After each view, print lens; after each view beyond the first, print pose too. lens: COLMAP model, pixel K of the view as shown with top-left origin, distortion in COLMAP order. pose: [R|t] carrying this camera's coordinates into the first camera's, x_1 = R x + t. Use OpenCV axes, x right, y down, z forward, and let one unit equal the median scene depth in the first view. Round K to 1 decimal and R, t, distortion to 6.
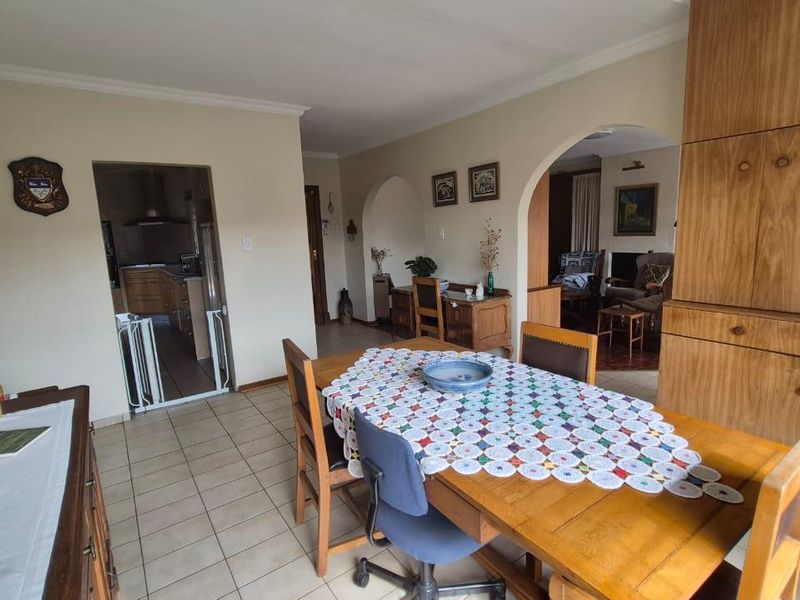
lens RADIAL K [[415.4, 0, 400.8], [0, 415.4, 299.9], [0, 0, 1]] dist [0.002757, -0.000949]
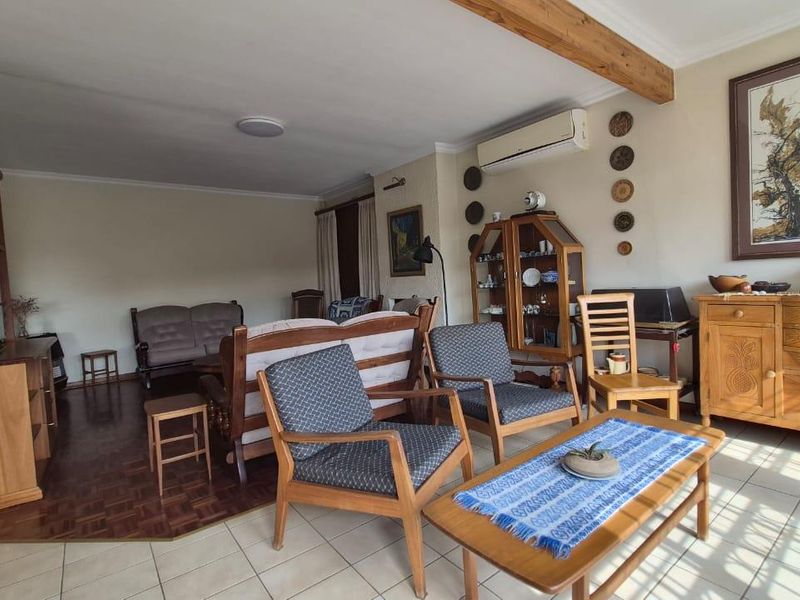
lens RADIAL K [[415.4, 0, 399.4], [0, 415.4, 296.7], [0, 0, 1]] dist [0.002757, -0.000949]
pose [[0.999691, -0.014251, 0.020350, 0.522780], [0.016679, 0.992064, -0.124621, -0.025274], [-0.018412, 0.124922, 0.991996, 0.267801]]
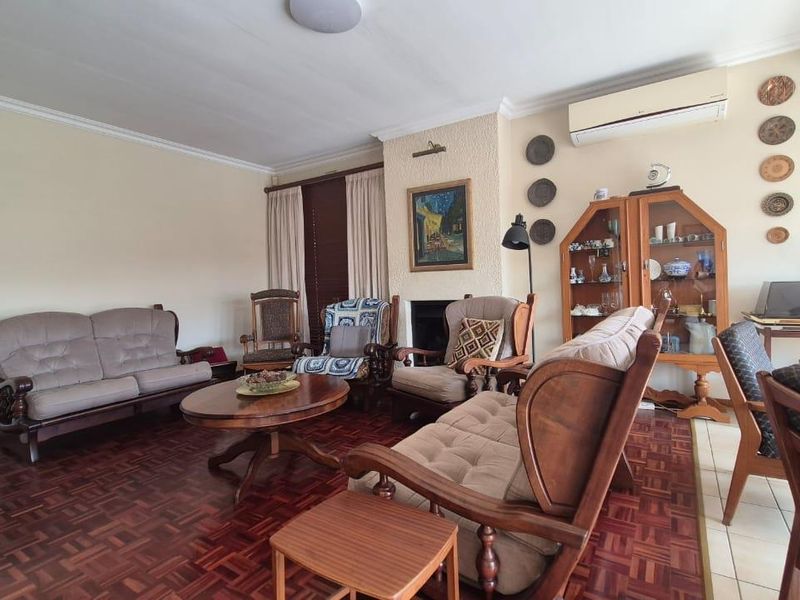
lens RADIAL K [[415.4, 0, 398.9], [0, 415.4, 297.8], [0, 0, 1]] dist [0.002757, -0.000949]
pose [[0.934200, -0.007541, 0.356670, 0.298437], [0.060901, 0.988472, -0.138614, -0.040654], [-0.351514, 0.151215, 0.923890, 0.489860]]
